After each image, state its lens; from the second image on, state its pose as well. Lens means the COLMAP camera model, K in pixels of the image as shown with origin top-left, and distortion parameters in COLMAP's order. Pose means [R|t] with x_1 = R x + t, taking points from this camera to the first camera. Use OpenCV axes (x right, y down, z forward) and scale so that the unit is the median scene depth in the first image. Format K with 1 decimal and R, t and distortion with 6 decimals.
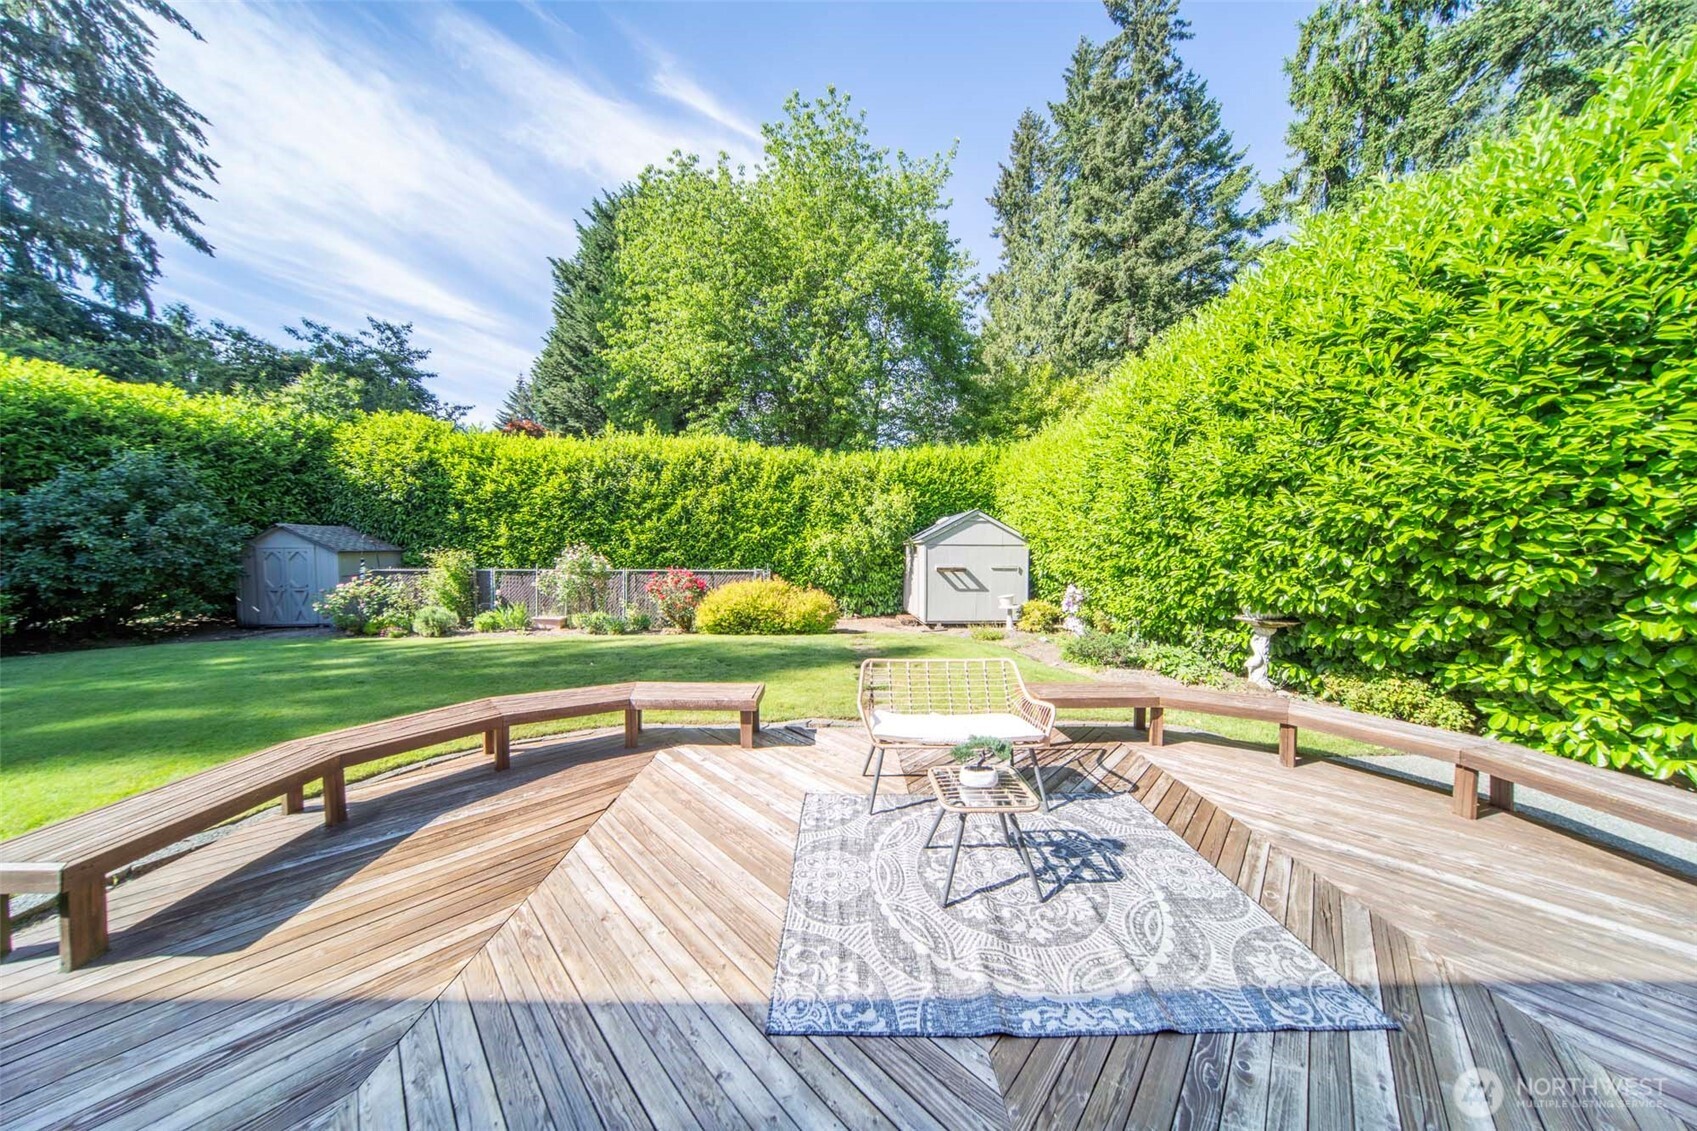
lens RADIAL K [[497.4, 0, 841.1], [0, 497.4, 561.0], [0, 0, 1]] dist [-0.027793, 0.005435]
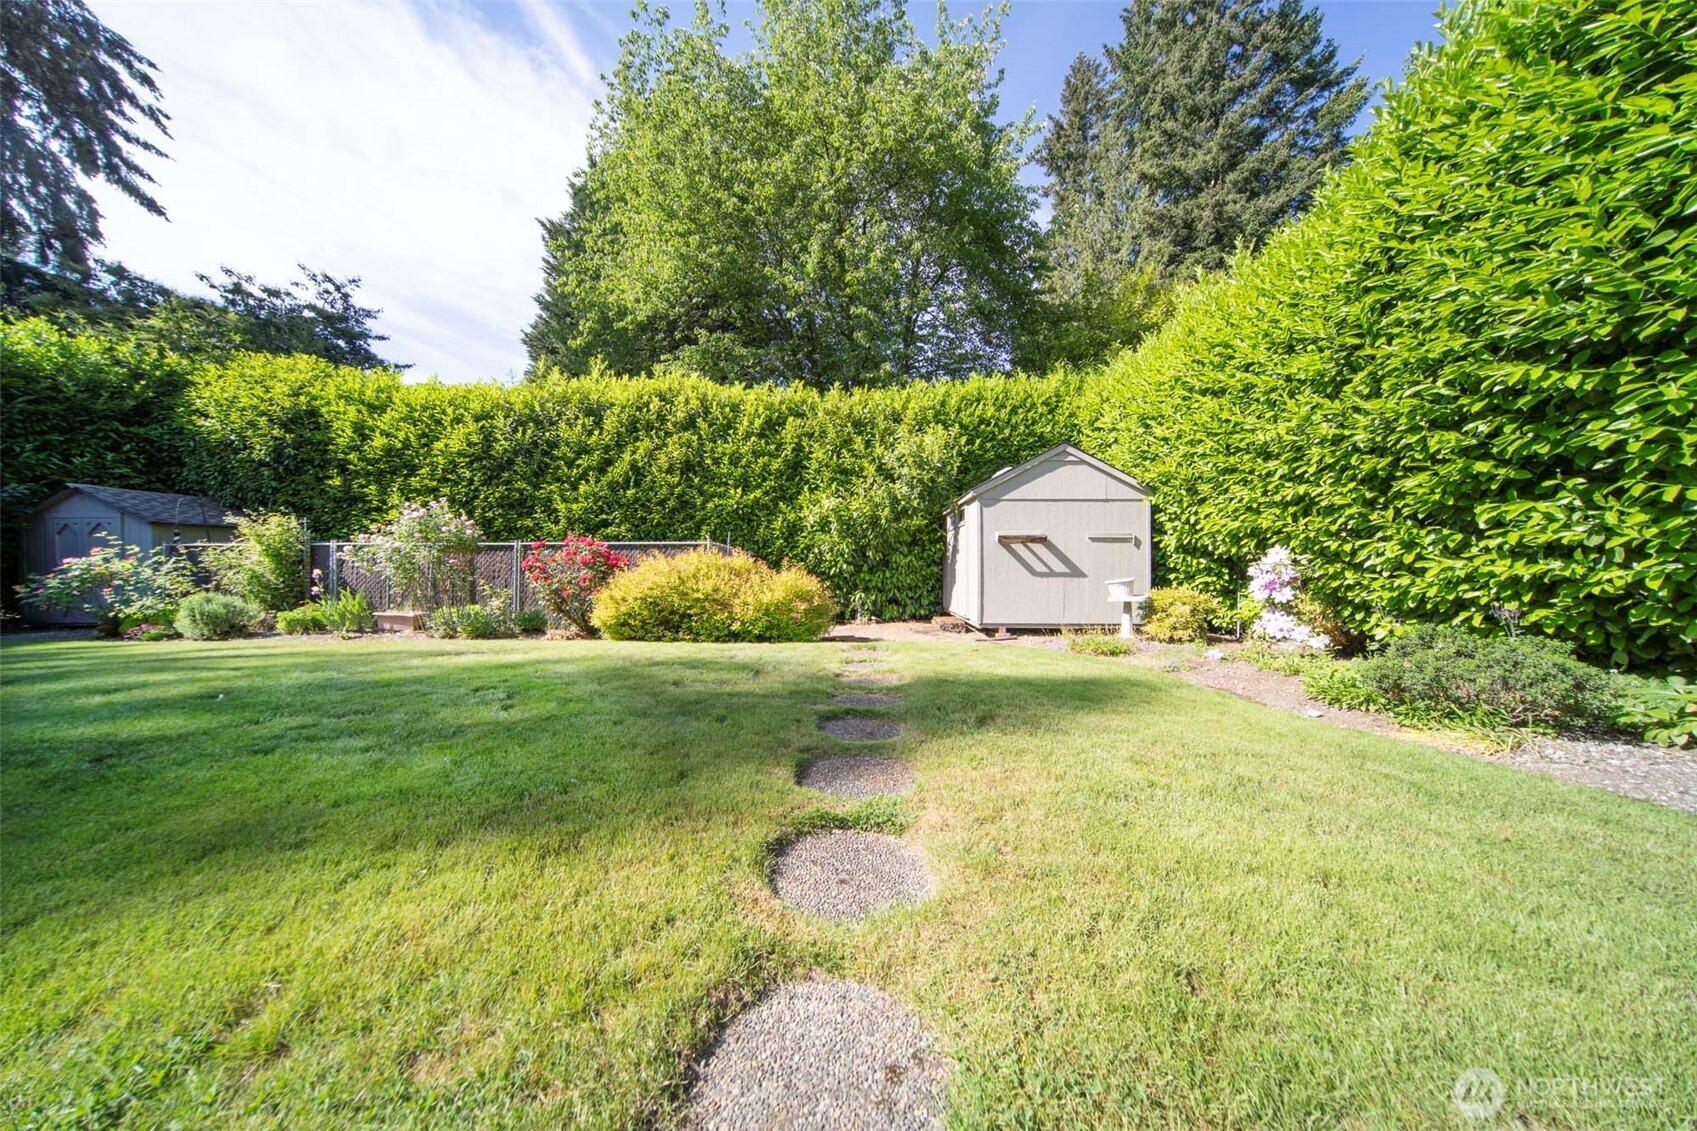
lens RADIAL K [[497.4, 0, 841.1], [0, 497.4, 561.0], [0, 0, 1]] dist [-0.027793, 0.005435]
pose [[0.996968, -0.003695, -0.077726, 0.039274], [0.001547, 0.999616, -0.027674, 0.051117], [0.077798, 0.027470, 0.996591, 0.315197]]
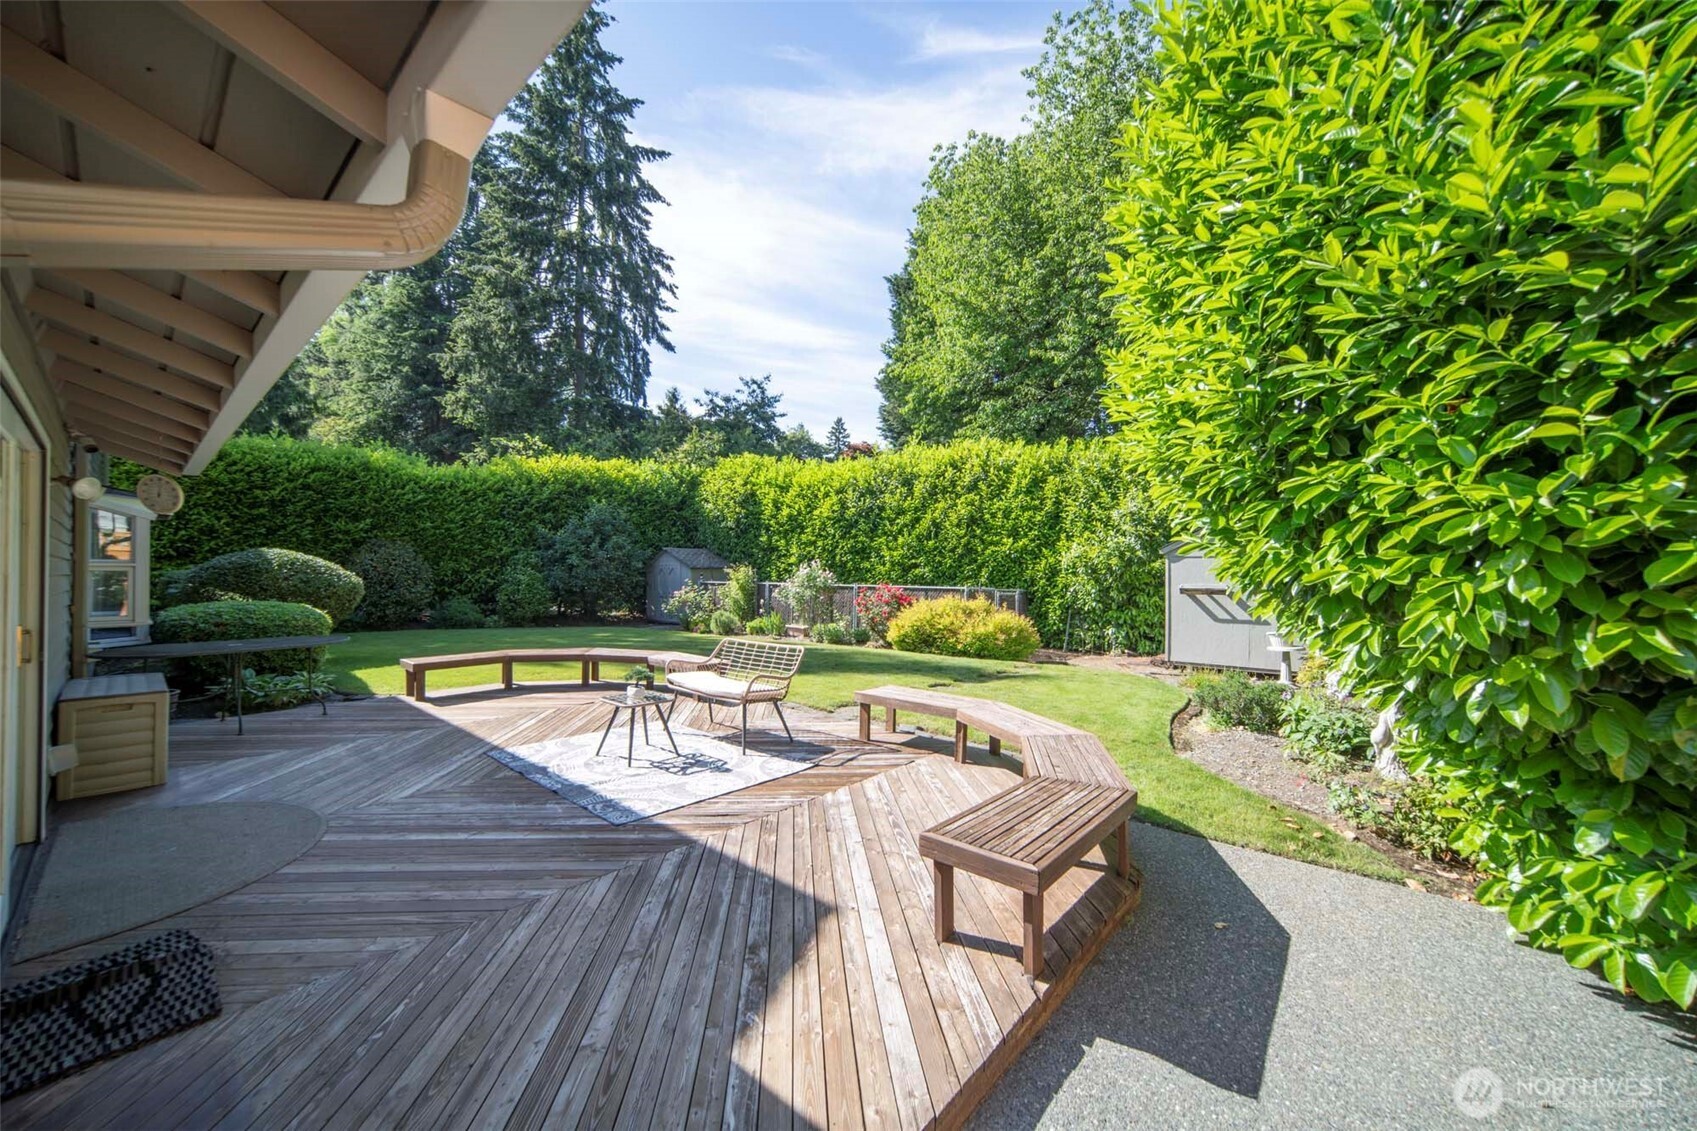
lens RADIAL K [[643.9, 0, 848.5], [0, 643.9, 565.5], [0, 0, 1]] dist [-0.046822, 0.000014]
pose [[0.751024, -0.004615, -0.660259, 0.370491], [-0.017184, 0.999500, -0.026532, 0.010977], [0.660051, 0.031272, 0.750569, -0.020746]]
